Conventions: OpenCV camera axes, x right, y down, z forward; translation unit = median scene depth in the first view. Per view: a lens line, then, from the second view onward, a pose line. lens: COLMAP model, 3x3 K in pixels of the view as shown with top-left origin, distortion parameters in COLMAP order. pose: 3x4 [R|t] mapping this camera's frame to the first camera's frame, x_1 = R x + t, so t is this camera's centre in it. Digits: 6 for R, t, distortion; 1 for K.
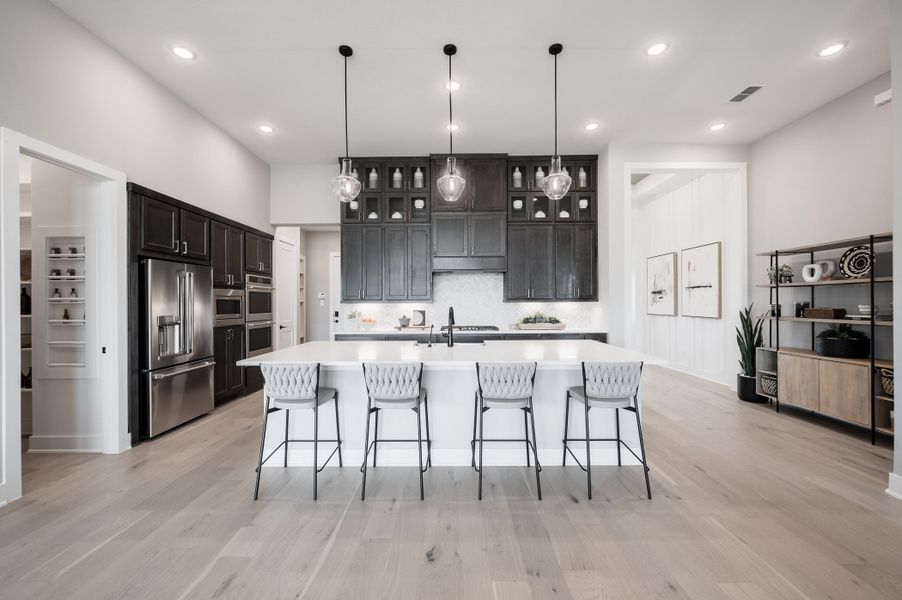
lens RADIAL K [[358.5, 0, 442.0], [0, 358.5, 304.0], [0, 0, 1]] dist [-0.000578, -0.000038]
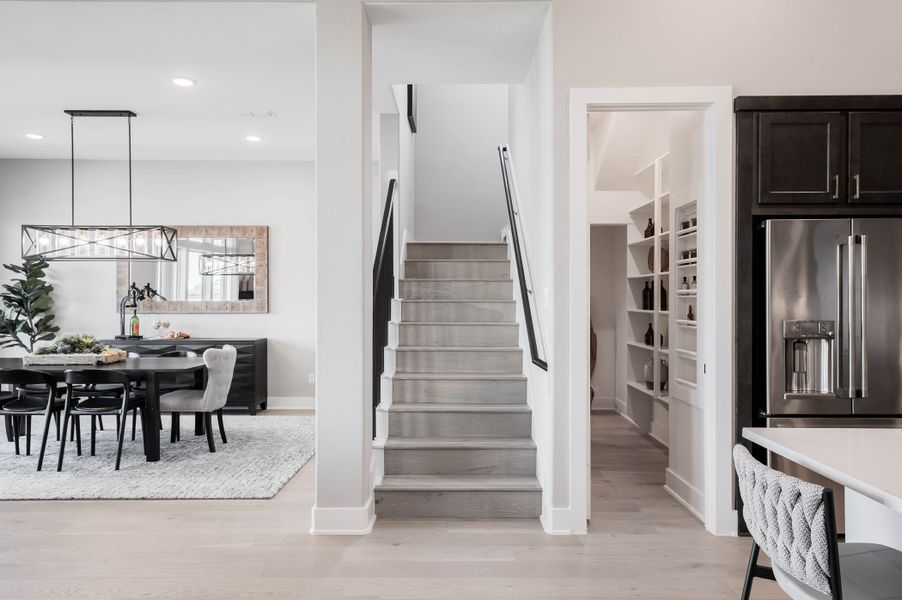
lens RADIAL K [[584.9, 0, 451.0], [0, 584.9, 300.0], [0, 0, 1]] dist [-0.002561, -0.003555]
pose [[0.013442, 0.001498, -0.999909, 0.072104], [-0.005630, 0.999983, 0.001422, 0.002980], [0.999894, 0.005610, 0.013450, 0.329587]]
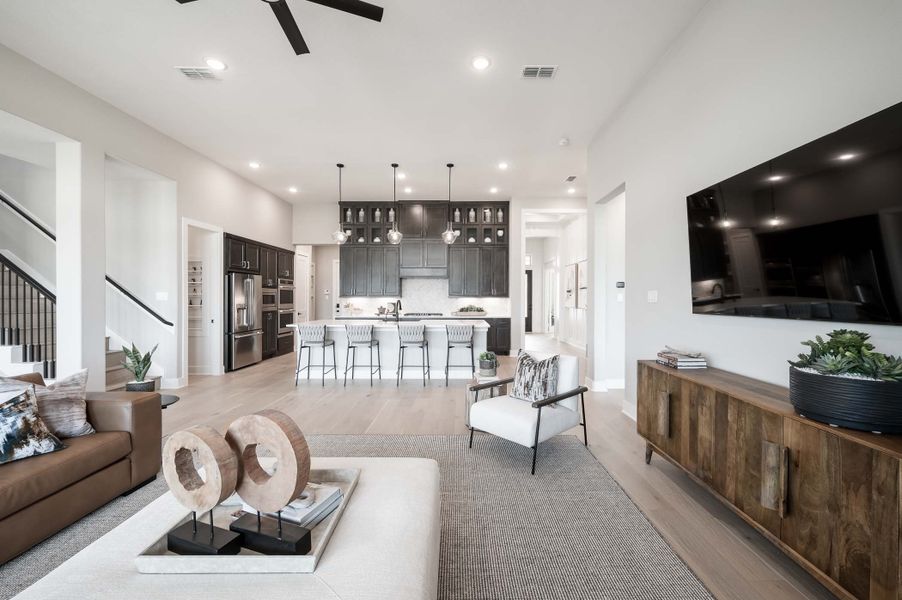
lens RADIAL K [[359.6, 0, 451.0], [0, 359.6, 300.0], [0, 0, 1]] dist [-0.000546, -0.000152]
pose [[0.999932, 0.006937, 0.009326, 0.196852], [-0.006958, 0.999973, 0.002278, 0.001288], [-0.009309, -0.002343, 0.999954, -0.589227]]
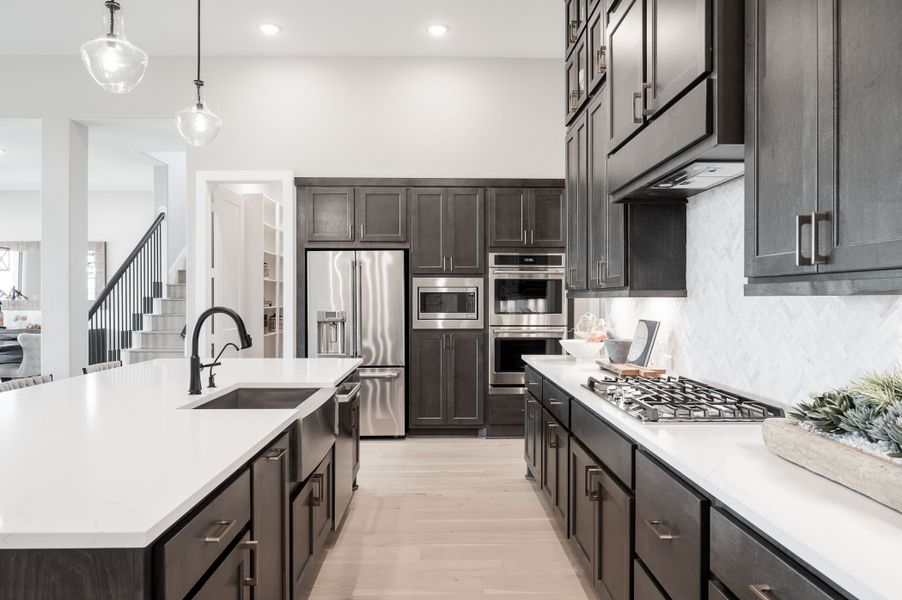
lens RADIAL K [[584.9, 0, 451.0], [0, 584.9, 300.0], [0, 0, 1]] dist [-0.002561, -0.003555]
pose [[0.043463, 0.005671, -0.999039, 0.518825], [-0.004291, 0.999976, 0.005490, -0.003568], [0.999046, 0.004048, 0.043486, 0.892253]]
